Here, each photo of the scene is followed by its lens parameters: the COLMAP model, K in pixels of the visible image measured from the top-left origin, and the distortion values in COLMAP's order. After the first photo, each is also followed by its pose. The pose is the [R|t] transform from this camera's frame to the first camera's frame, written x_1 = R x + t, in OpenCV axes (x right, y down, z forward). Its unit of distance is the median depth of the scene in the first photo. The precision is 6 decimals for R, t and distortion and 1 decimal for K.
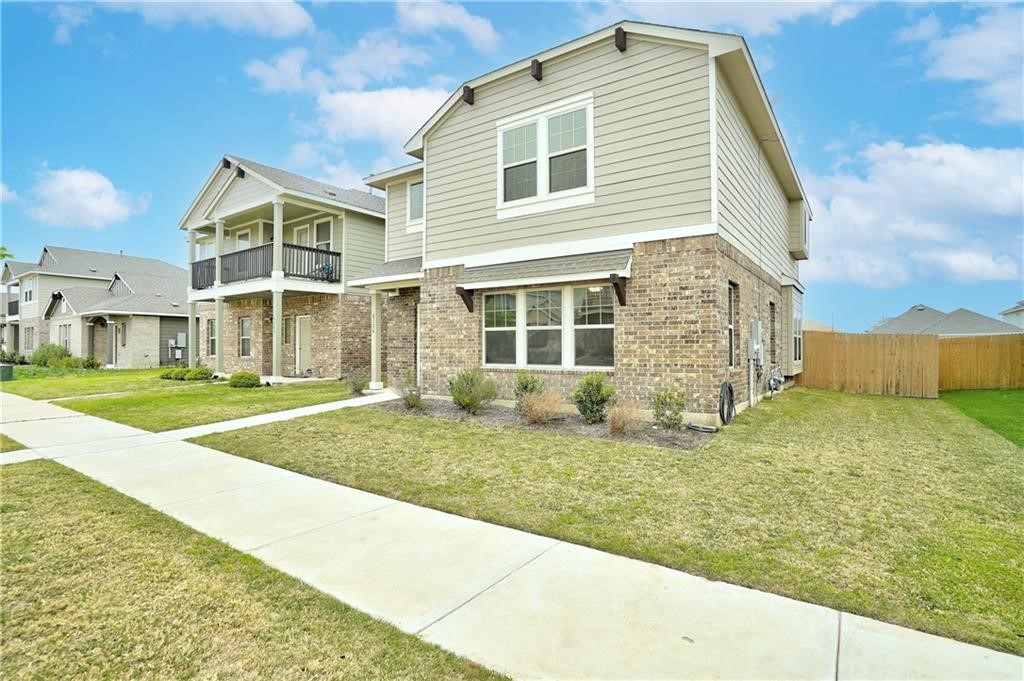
lens RADIAL K [[505.6, 0, 511.3], [0, 505.6, 340.7], [0, 0, 1]] dist [0.029735, 0.000011]
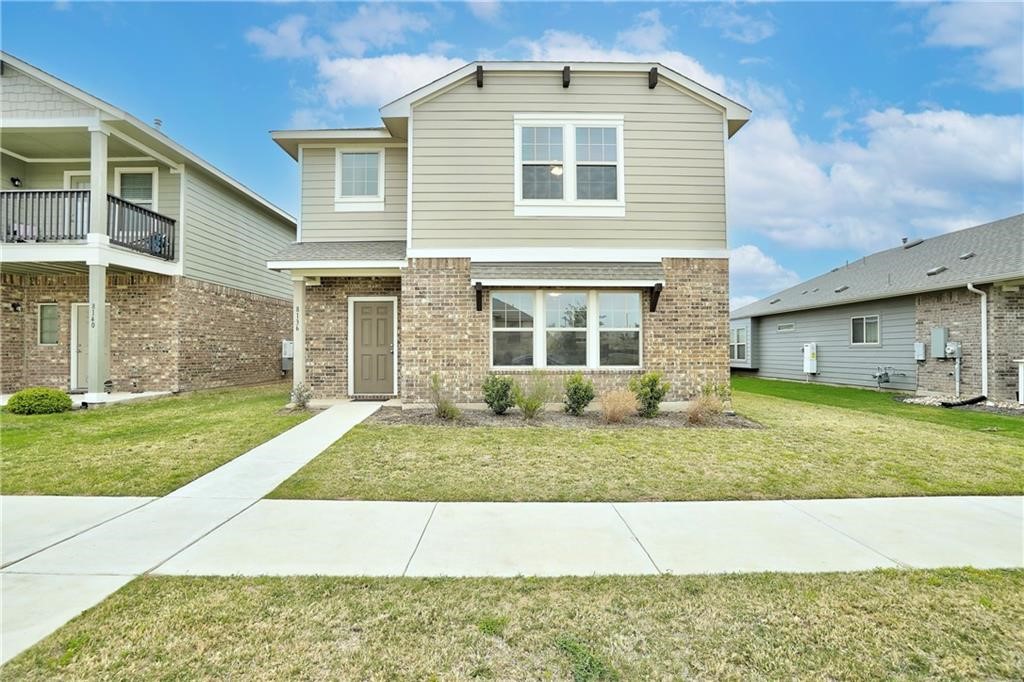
lens RADIAL K [[463.5, 0, 511.7], [0, 463.5, 346.1], [0, 0, 1]] dist [-0.000374, 0.000713]
pose [[0.813288, 0.003063, 0.581853, -0.543190], [-0.006230, 0.999975, 0.003443, 0.005443], [-0.581828, -0.006425, 0.813287, 0.287863]]
